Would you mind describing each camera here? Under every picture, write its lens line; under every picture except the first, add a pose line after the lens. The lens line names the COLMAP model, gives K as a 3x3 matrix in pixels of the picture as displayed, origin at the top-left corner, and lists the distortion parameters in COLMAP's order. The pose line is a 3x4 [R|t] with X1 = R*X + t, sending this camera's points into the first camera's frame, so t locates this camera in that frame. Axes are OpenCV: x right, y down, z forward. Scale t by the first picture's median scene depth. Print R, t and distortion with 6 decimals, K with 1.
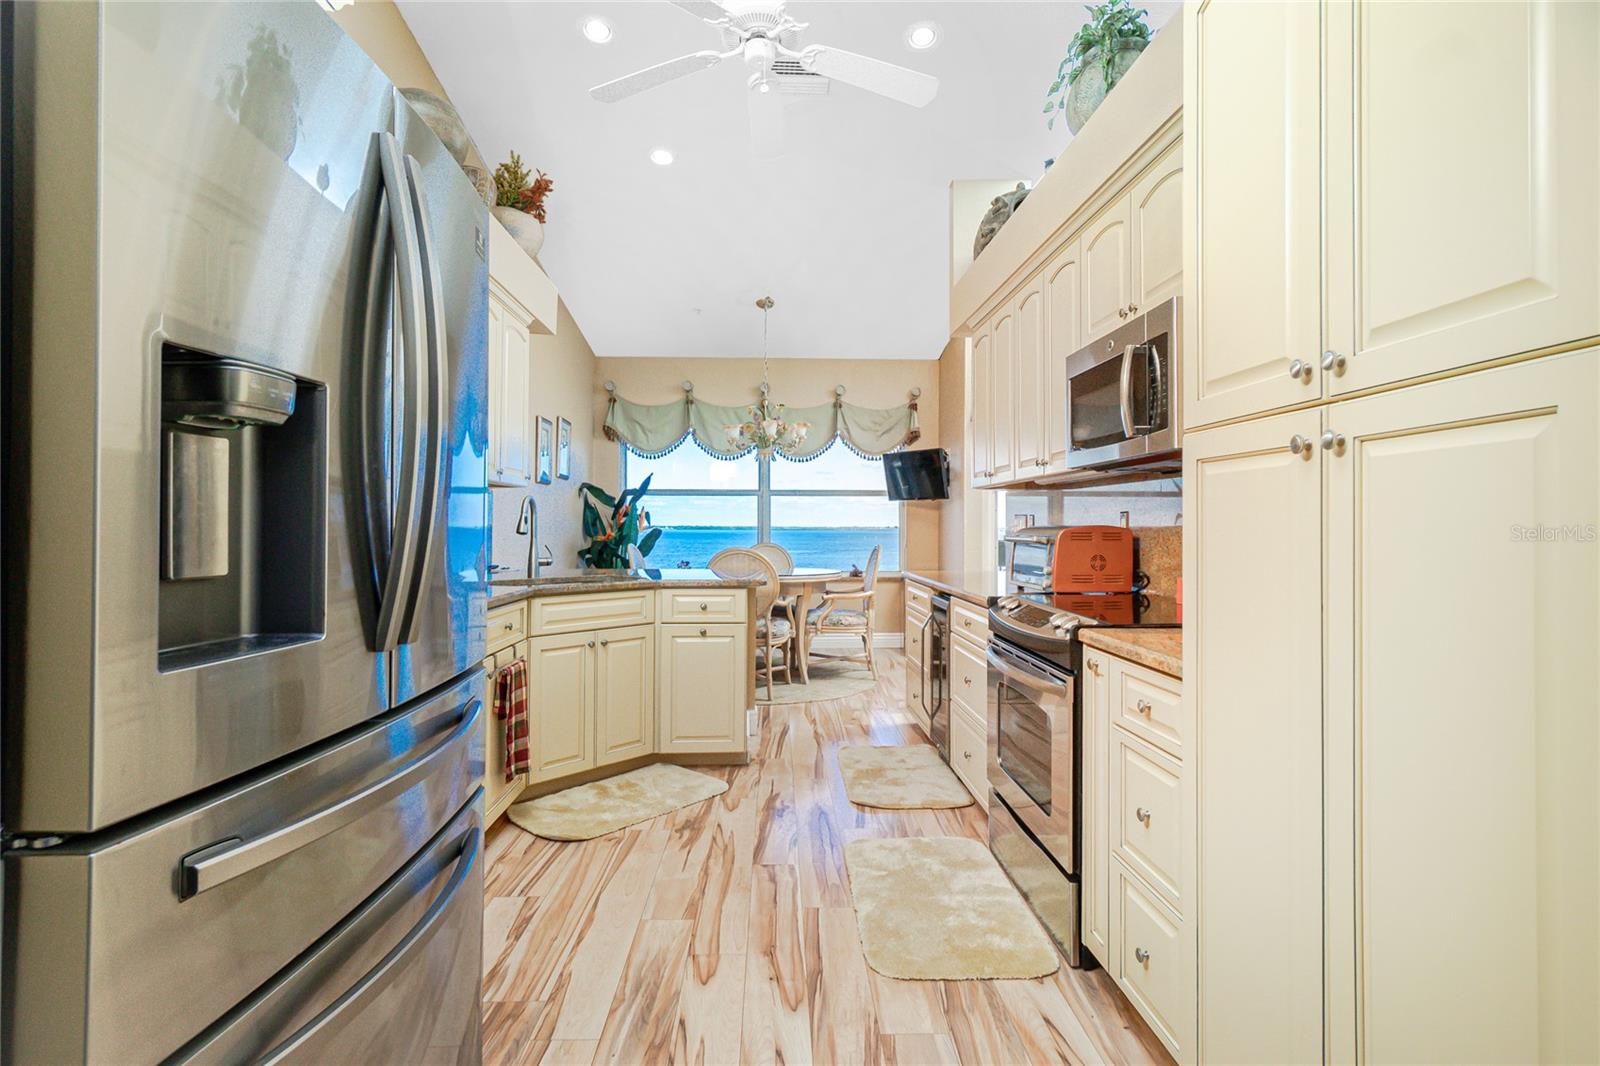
lens RADIAL K [[781.6, 0, 800.0], [0, 781.6, 533.0], [0, 0, 1]] dist [-0.000569, -0.000048]
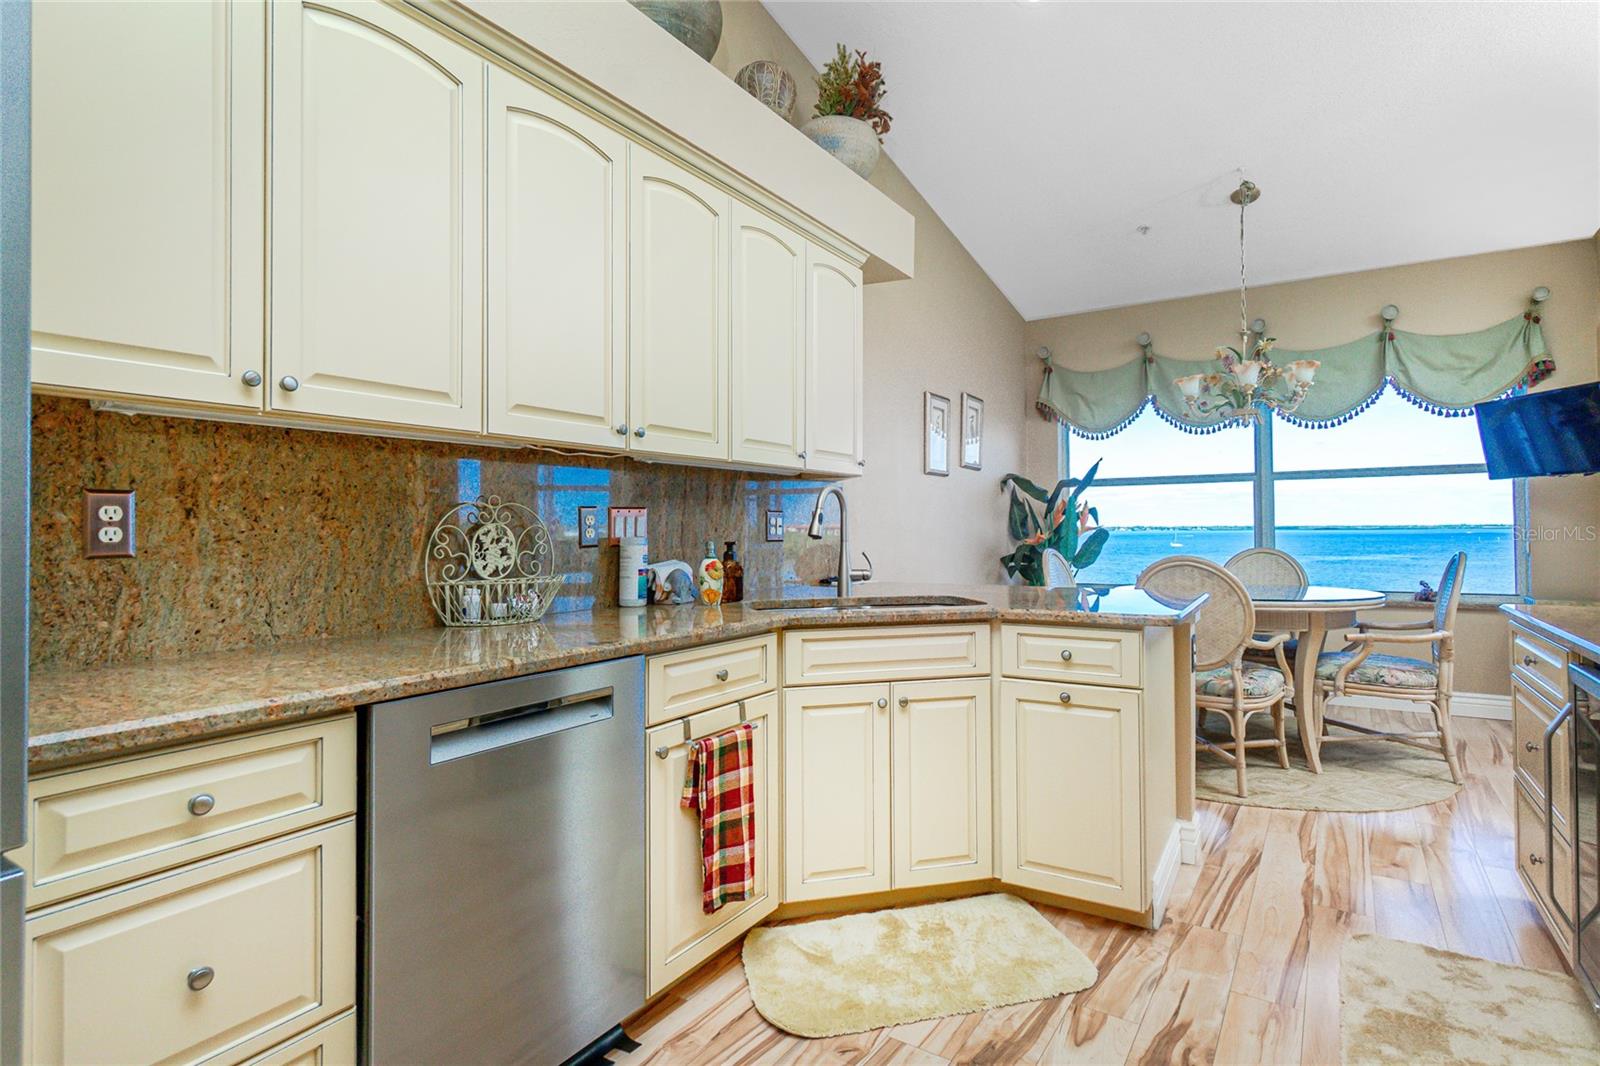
lens RADIAL K [[805.2, 0, 836.4], [0, 805.2, 523.8], [0, 0, 1]] dist [0.000467, 0.001452]
pose [[0.831027, -0.014162, -0.556052, 0.049495], [0.006375, 0.999853, -0.015937, 0.000413], [0.556195, 0.009699, 0.830995, 0.241569]]
